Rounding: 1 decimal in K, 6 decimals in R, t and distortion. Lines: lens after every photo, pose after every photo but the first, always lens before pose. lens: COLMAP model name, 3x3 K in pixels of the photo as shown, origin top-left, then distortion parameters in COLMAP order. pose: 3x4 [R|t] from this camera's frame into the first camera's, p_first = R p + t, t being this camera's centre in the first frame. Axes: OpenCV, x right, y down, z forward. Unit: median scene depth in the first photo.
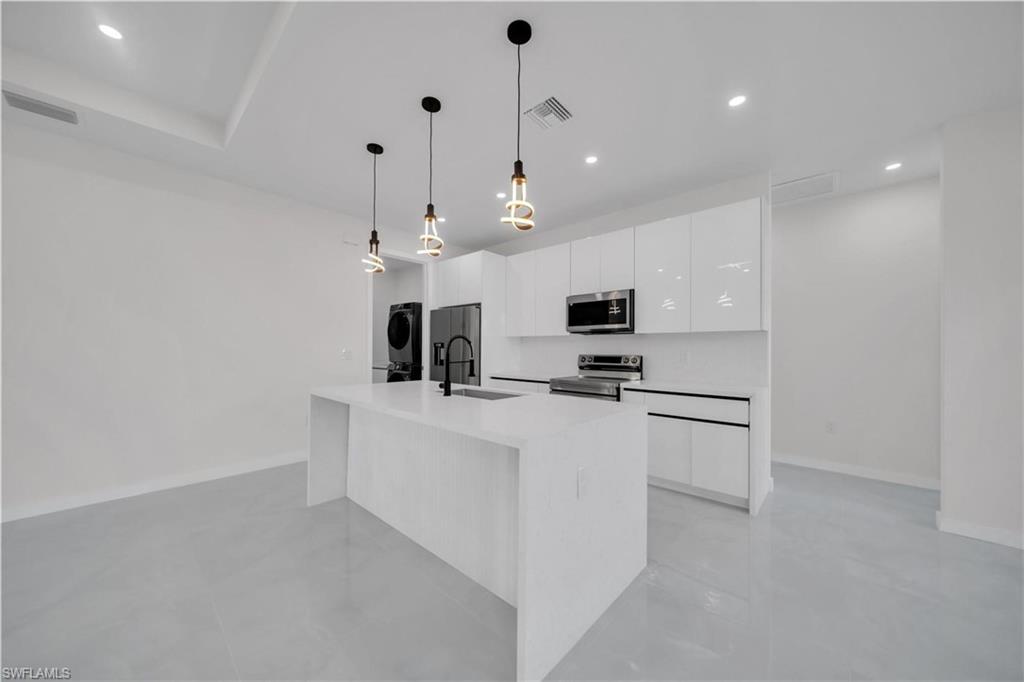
lens RADIAL K [[364.1, 0, 537.9], [0, 364.1, 346.6], [0, 0, 1]] dist [-0.000267, 0.000015]
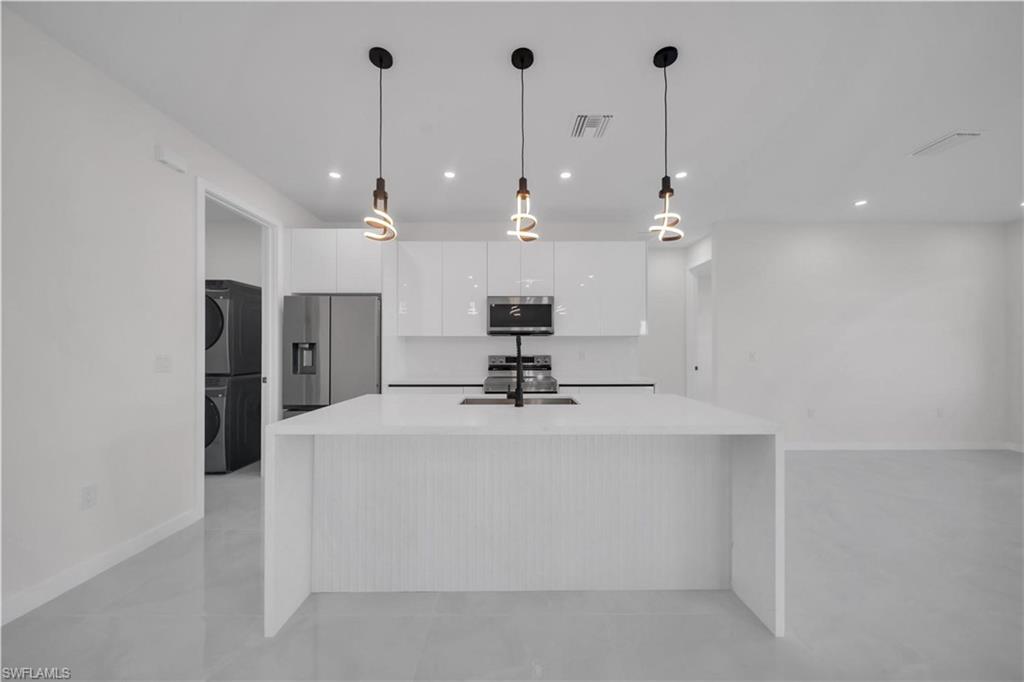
lens RADIAL K [[350.9, 0, 511.1], [0, 350.9, 346.4], [0, 0, 1]] dist [0.000763, 0.000010]
pose [[0.746738, 0.003025, 0.665112, -0.514805], [0.002262, 0.999972, -0.007087, 0.003740], [-0.665115, 0.006797, 0.746710, 0.253851]]
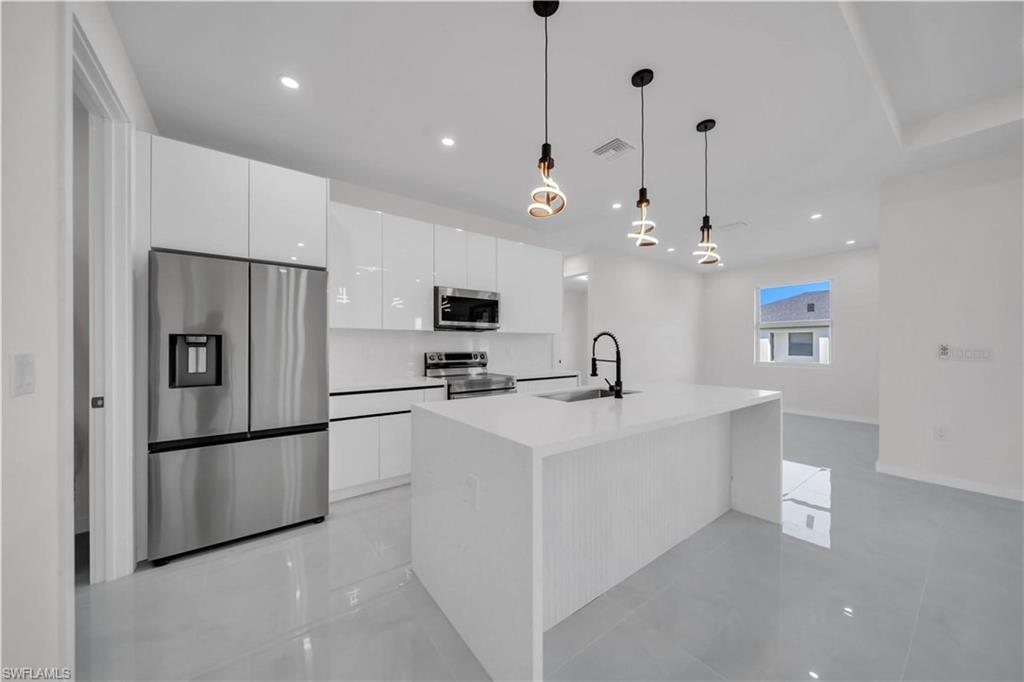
lens RADIAL K [[350.9, 0, 511.1], [0, 350.9, 346.4], [0, 0, 1]] dist [0.000763, 0.000010]
pose [[0.217977, -0.006154, 0.975935, -0.718912], [-0.003214, 0.999970, 0.007023, -0.000106], [-0.975949, -0.004667, 0.217950, 0.657434]]
